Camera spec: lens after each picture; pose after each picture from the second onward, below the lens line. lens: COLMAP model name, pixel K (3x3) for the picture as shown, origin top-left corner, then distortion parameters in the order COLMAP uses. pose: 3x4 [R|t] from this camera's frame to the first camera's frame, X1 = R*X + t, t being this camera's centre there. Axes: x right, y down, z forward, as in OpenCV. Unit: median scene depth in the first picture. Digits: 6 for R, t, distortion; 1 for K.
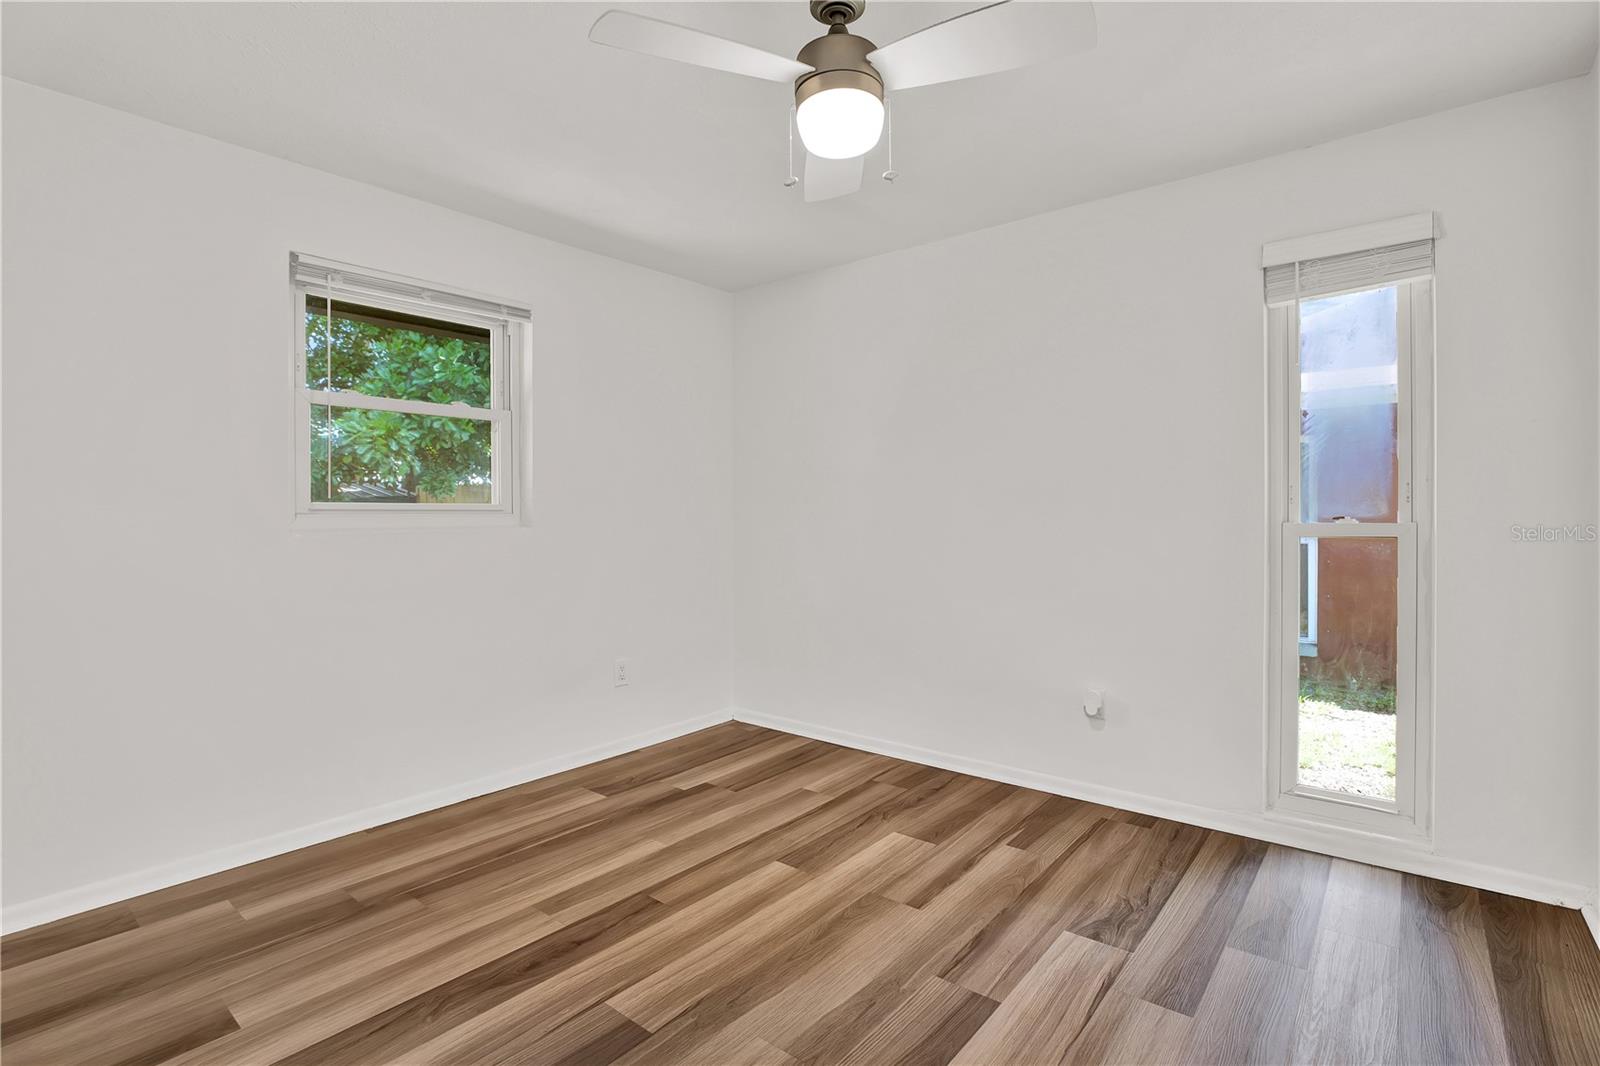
lens RADIAL K [[761.7, 0, 807.1], [0, 761.7, 517.3], [0, 0, 1]] dist [-0.037309, 0.006987]
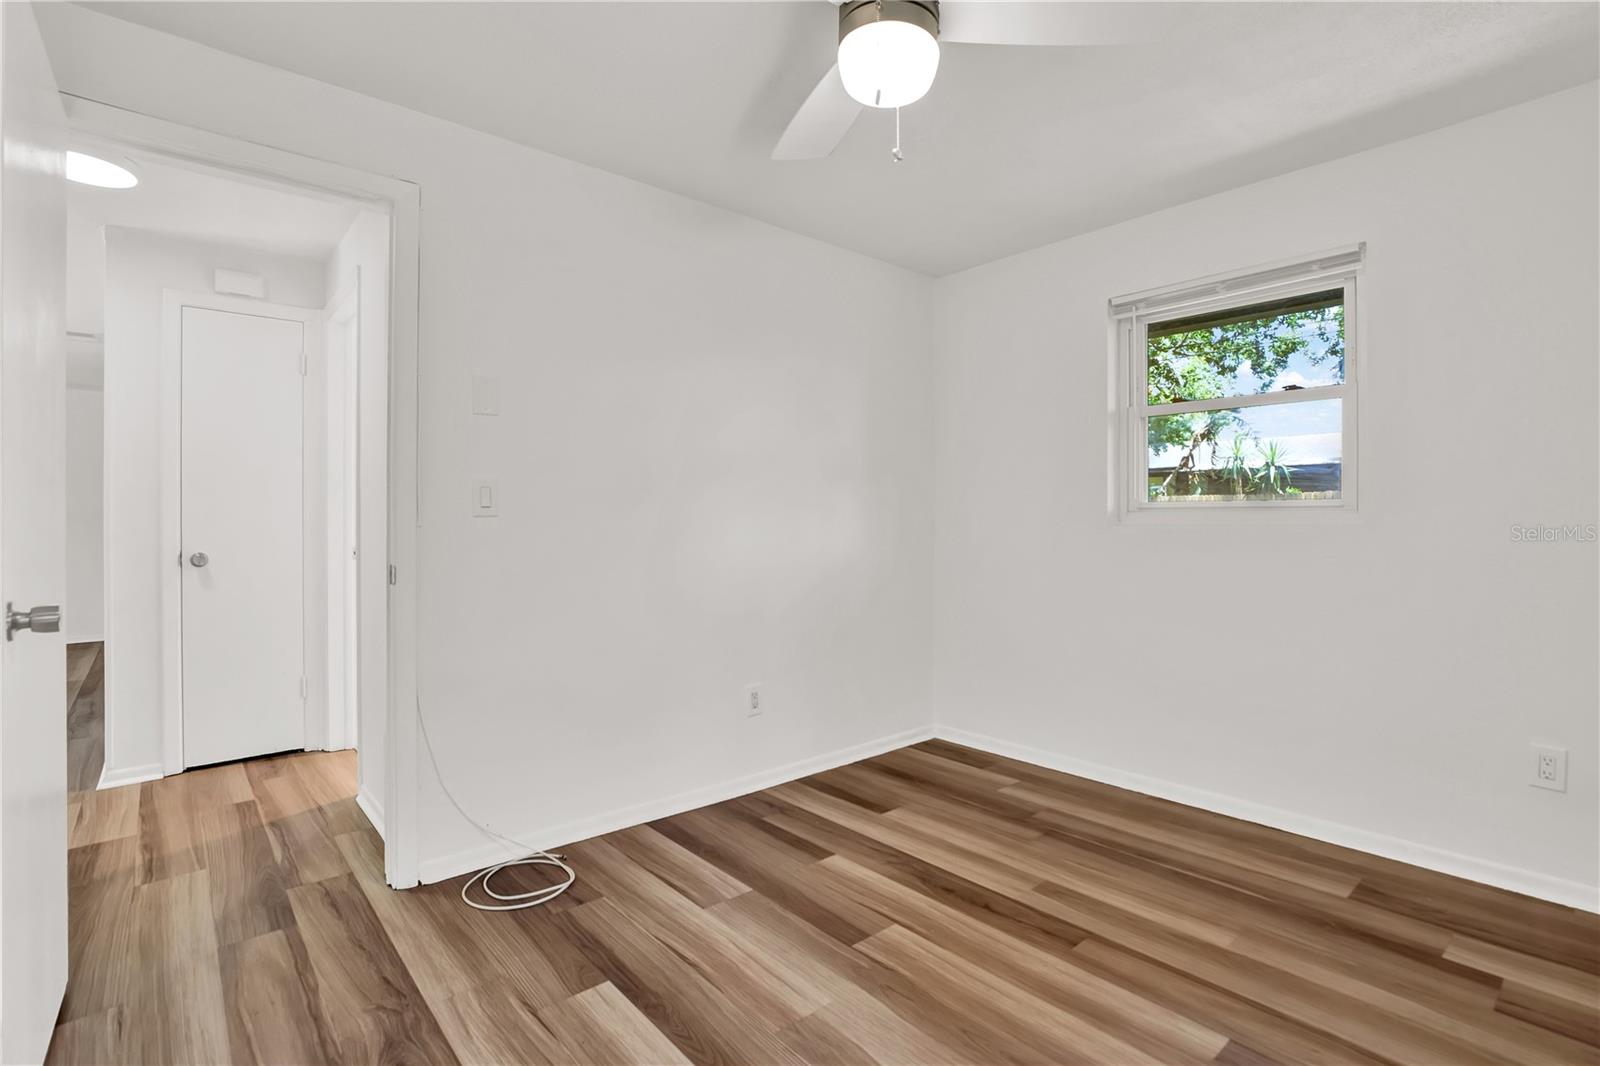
lens RADIAL K [[761.7, 0, 809.1], [0, 761.7, 533.6], [0, 0, 1]] dist [-0.037309, 0.006987]
pose [[-0.161604, 0.027884, -0.986462, 0.660203], [-0.000415, 0.999599, 0.028323, -0.004914], [0.986856, 0.004986, -0.161528, 0.757849]]
